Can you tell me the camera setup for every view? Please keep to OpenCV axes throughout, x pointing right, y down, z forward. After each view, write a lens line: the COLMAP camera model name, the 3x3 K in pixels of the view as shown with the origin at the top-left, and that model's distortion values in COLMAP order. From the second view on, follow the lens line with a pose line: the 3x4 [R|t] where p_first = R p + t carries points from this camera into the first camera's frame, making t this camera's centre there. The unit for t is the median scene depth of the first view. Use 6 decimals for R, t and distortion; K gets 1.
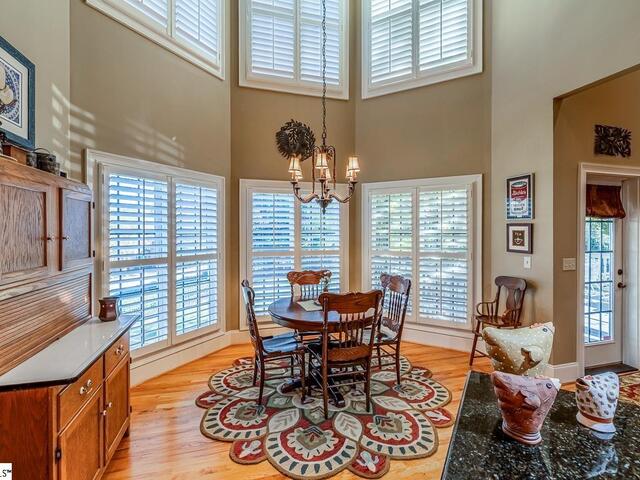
lens RADIAL K [[304.7, 0, 320.0], [0, 304.7, 240.0], [0, 0, 1]] dist [-0.000397, -0.000251]
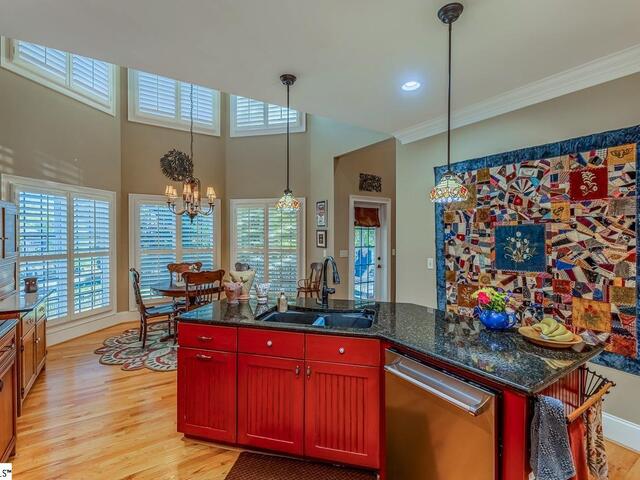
lens RADIAL K [[290.9, 0, 303.4], [0, 290.9, 240.3], [0, 0, 1]] dist [-0.000367, 0.000026]
pose [[0.961408, -0.004144, 0.275096, 0.138424], [0.006719, 0.999942, -0.008420, 0.014873], [-0.275046, 0.009943, 0.961380, -0.494426]]
